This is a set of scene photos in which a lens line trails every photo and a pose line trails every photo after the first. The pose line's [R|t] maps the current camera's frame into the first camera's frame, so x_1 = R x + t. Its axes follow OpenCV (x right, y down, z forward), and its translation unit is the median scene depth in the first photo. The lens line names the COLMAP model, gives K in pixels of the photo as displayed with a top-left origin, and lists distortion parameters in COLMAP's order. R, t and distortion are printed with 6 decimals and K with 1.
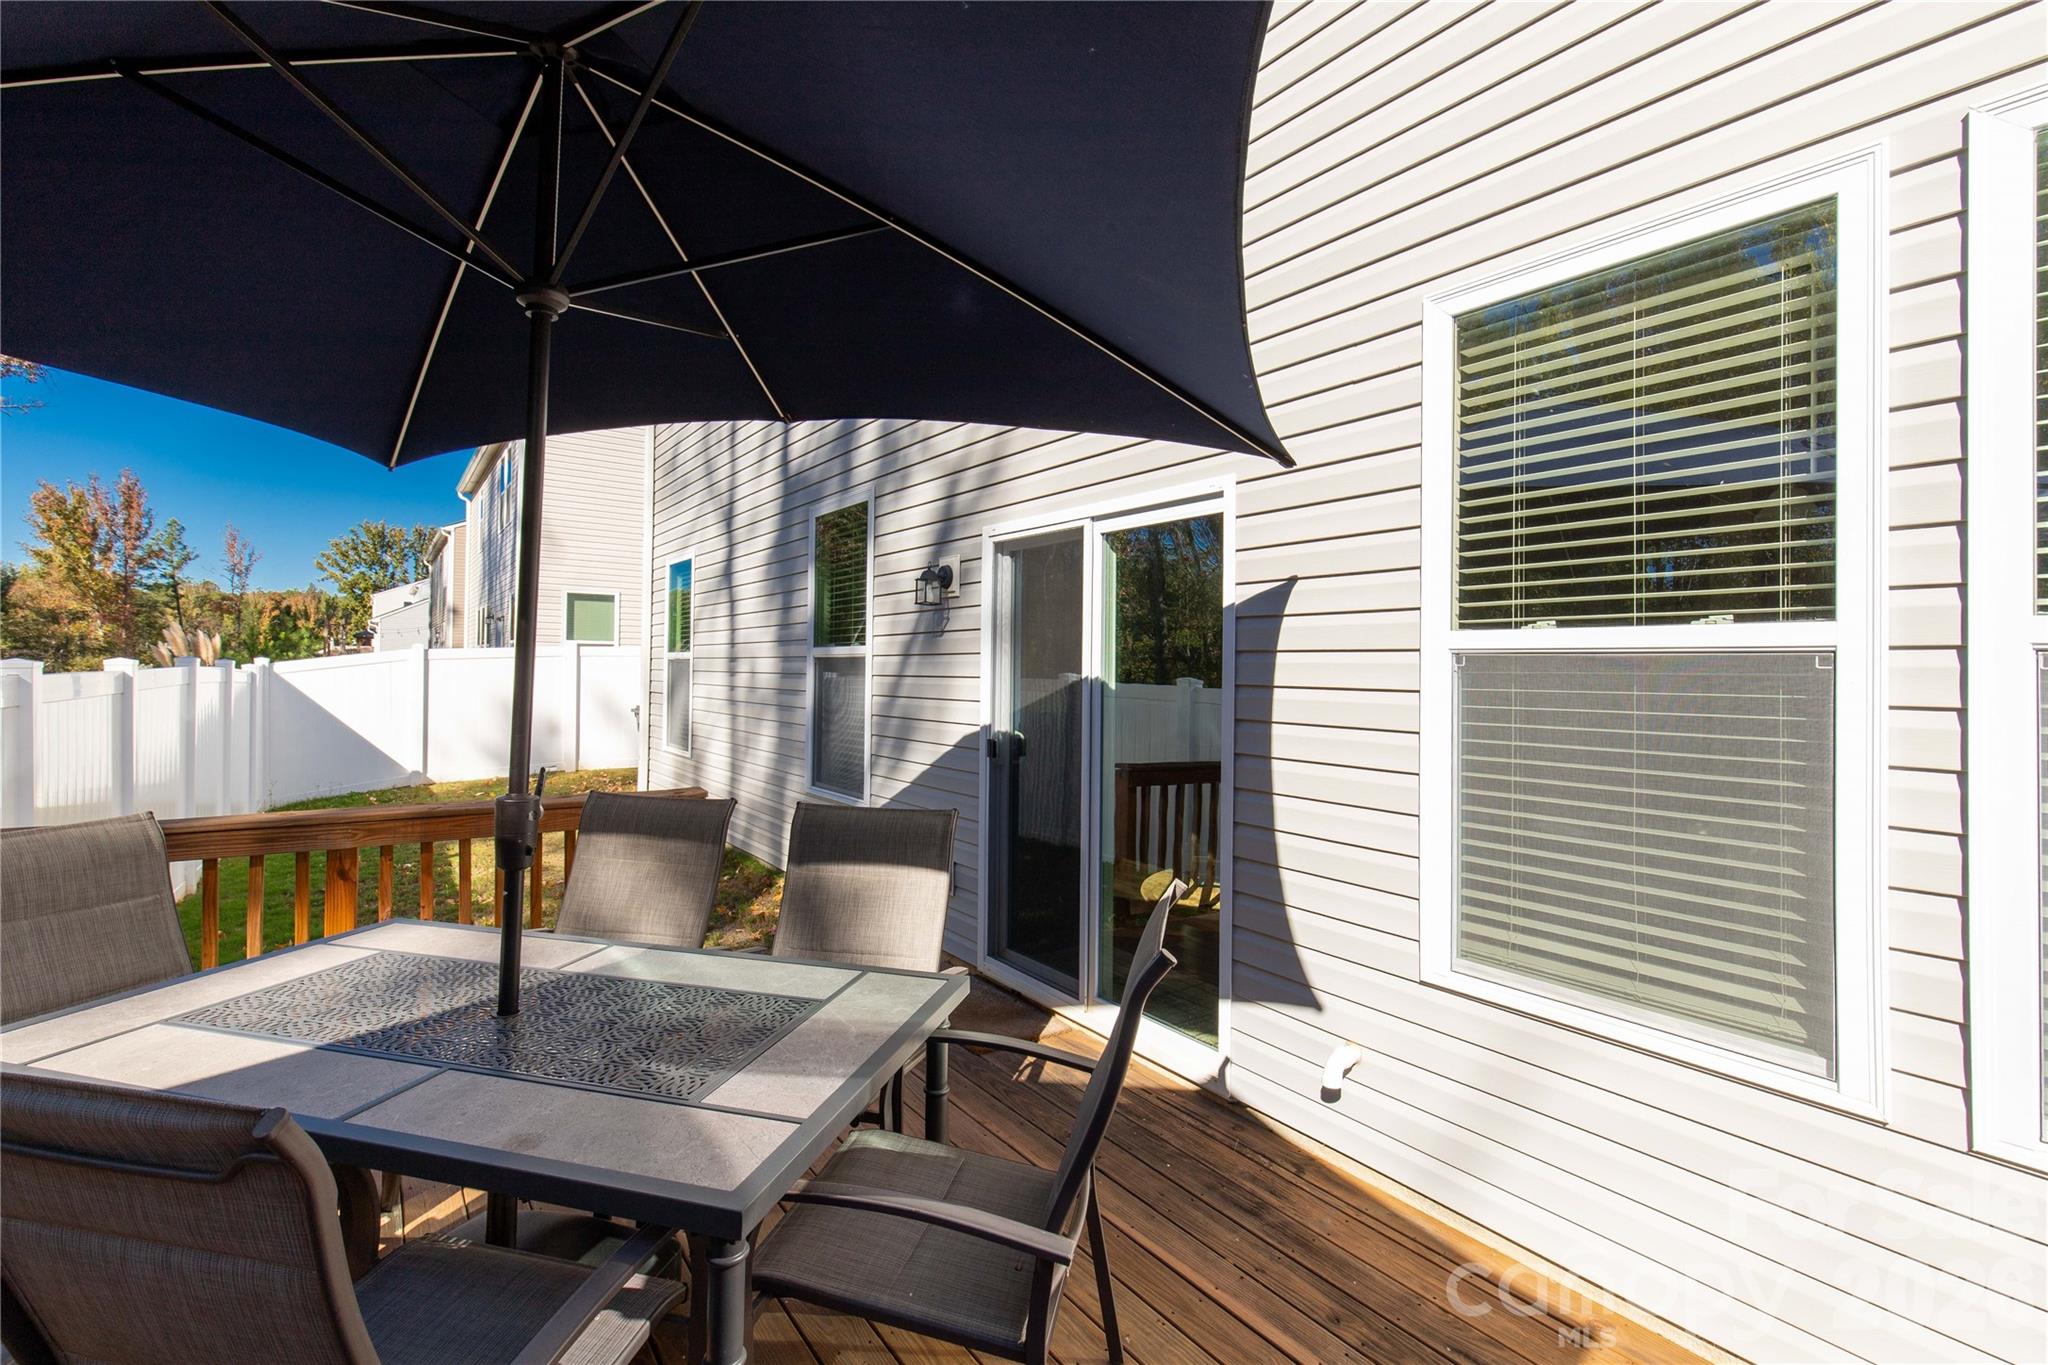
lens RADIAL K [[944.7, 0, 1024.0], [0, 944.7, 673.2], [0, 0, 1]] dist [0.007316, -0.000259]
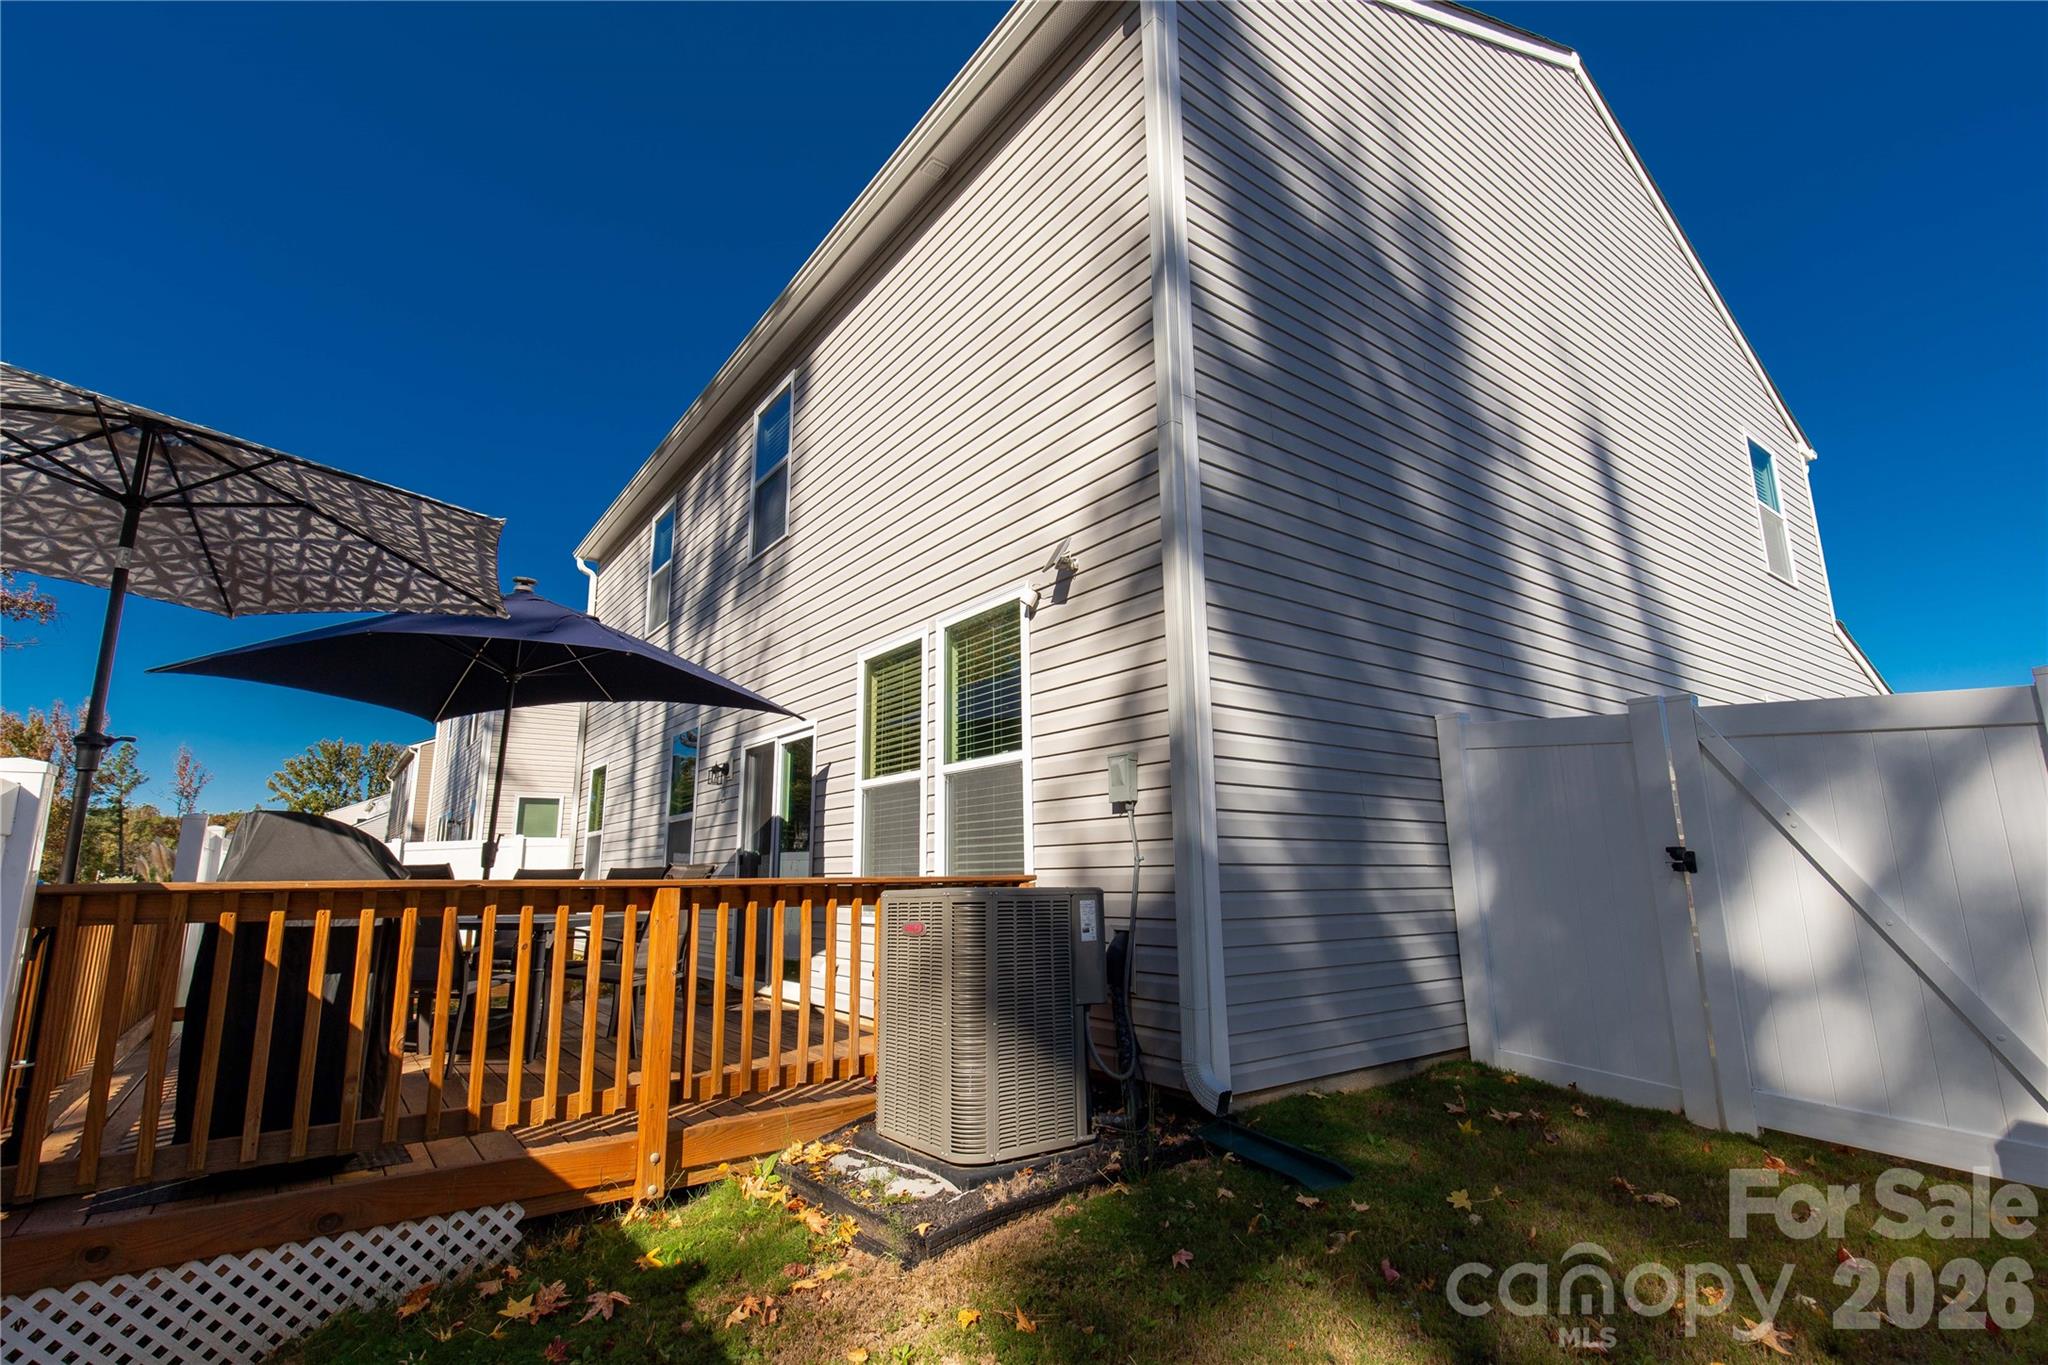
lens RADIAL K [[944.7, 0, 1024.0], [0, 944.7, 673.2], [0, 0, 1]] dist [0.007316, -0.000259]
pose [[0.999038, -0.022193, 0.037811, 0.204275], [0.029650, 0.977298, -0.209785, 0.056445], [-0.032297, 0.210704, 0.977016, -0.407095]]
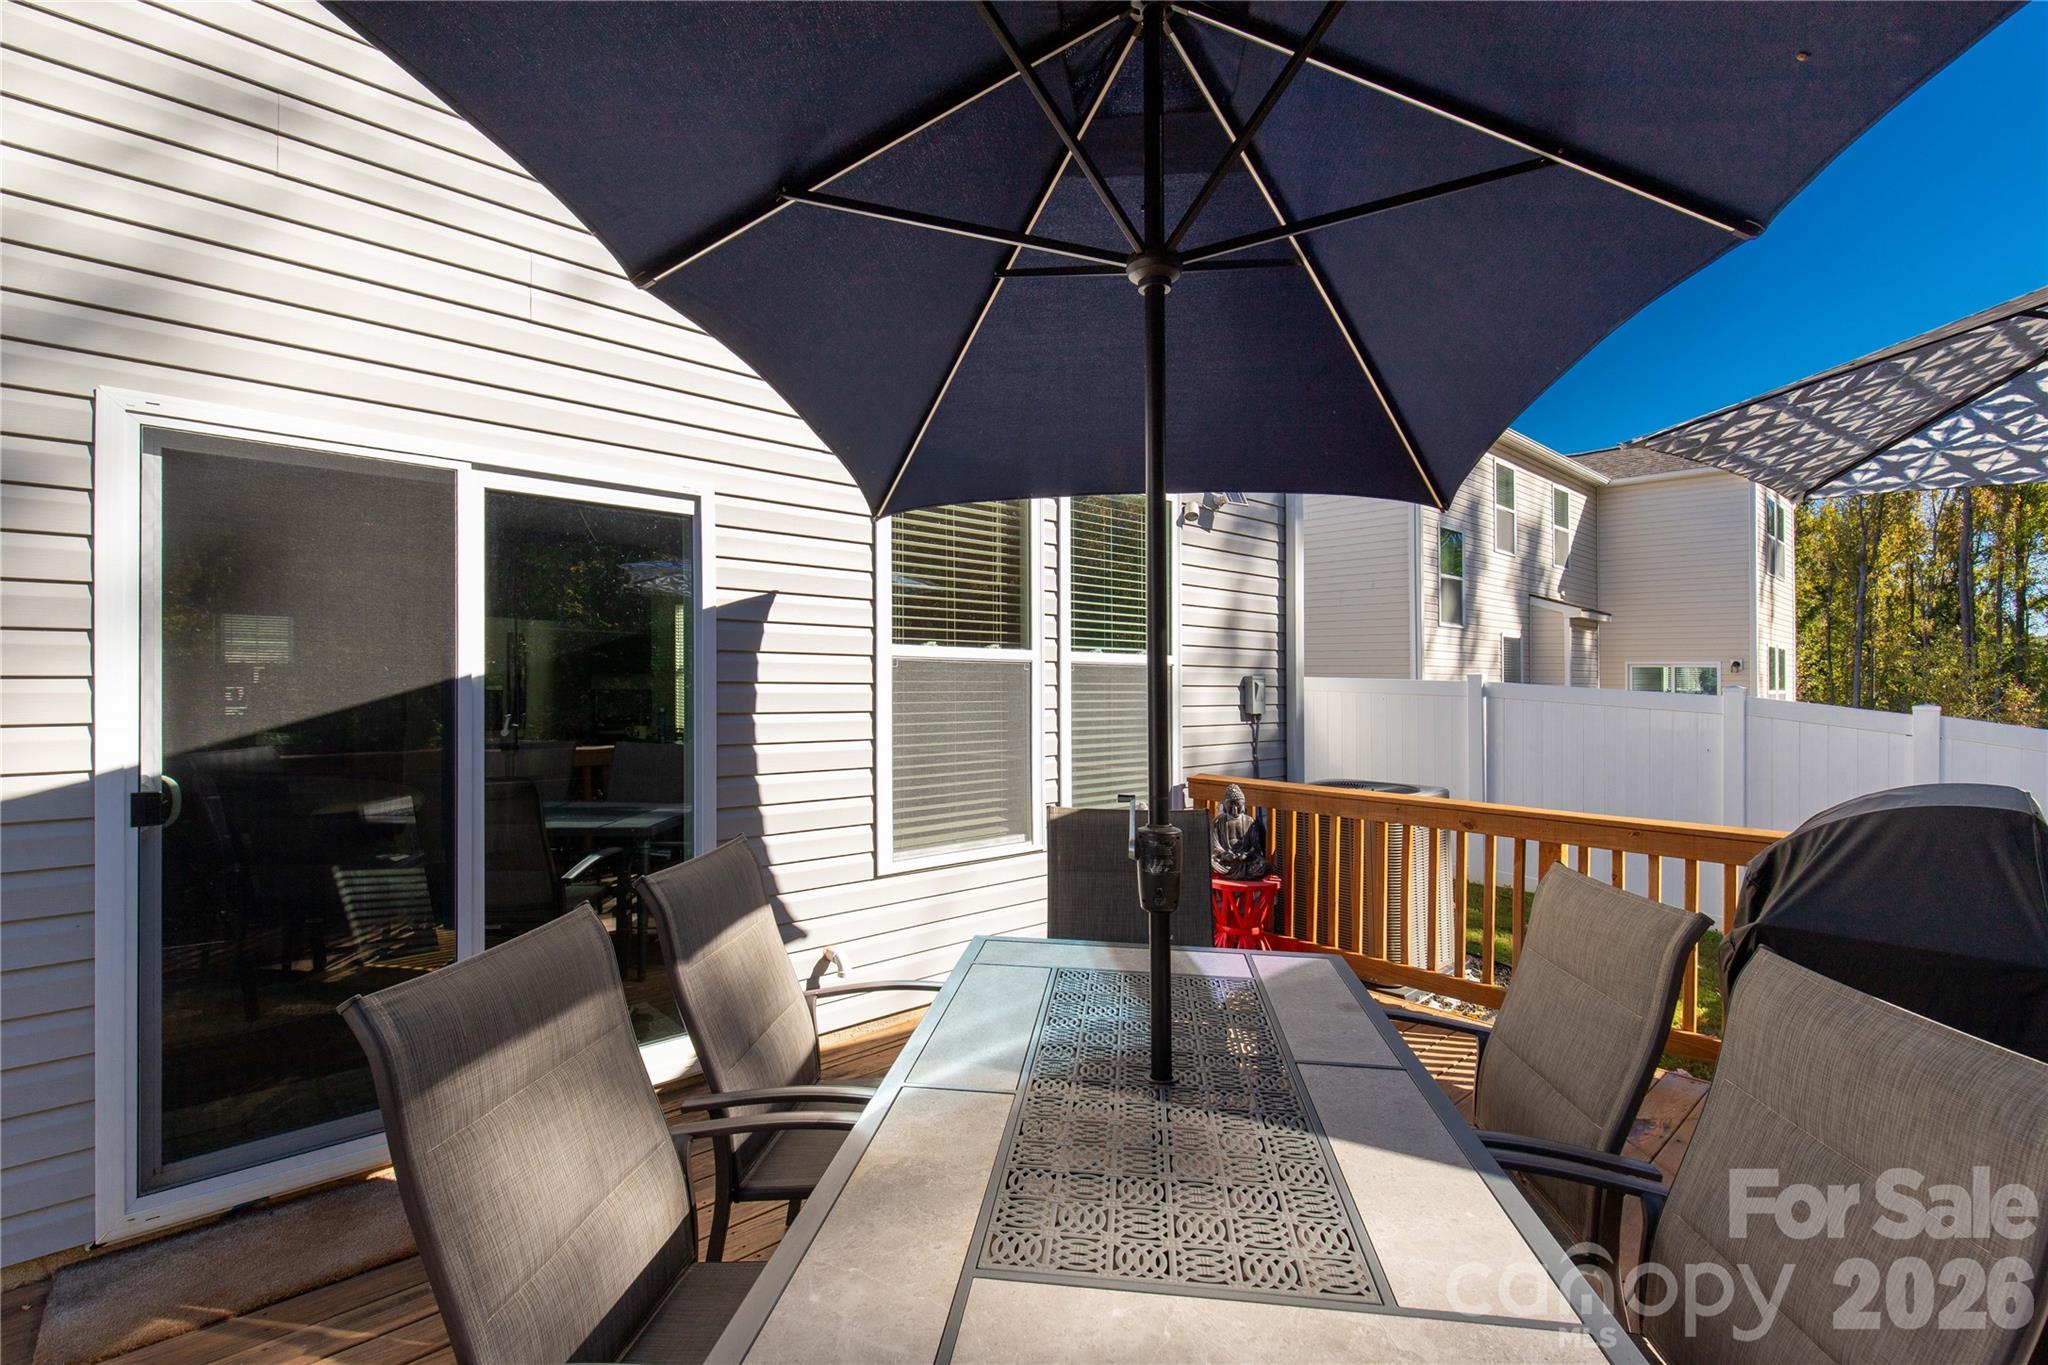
lens RADIAL K [[944.7, 0, 1024.0], [0, 944.7, 673.2], [0, 0, 1]] dist [0.007316, -0.000259]
pose [[-0.147842, -0.013393, 0.988920, -0.282041], [-0.013172, 0.999846, 0.011571, -0.004543], [-0.988923, -0.011316, -0.147996, 0.256738]]
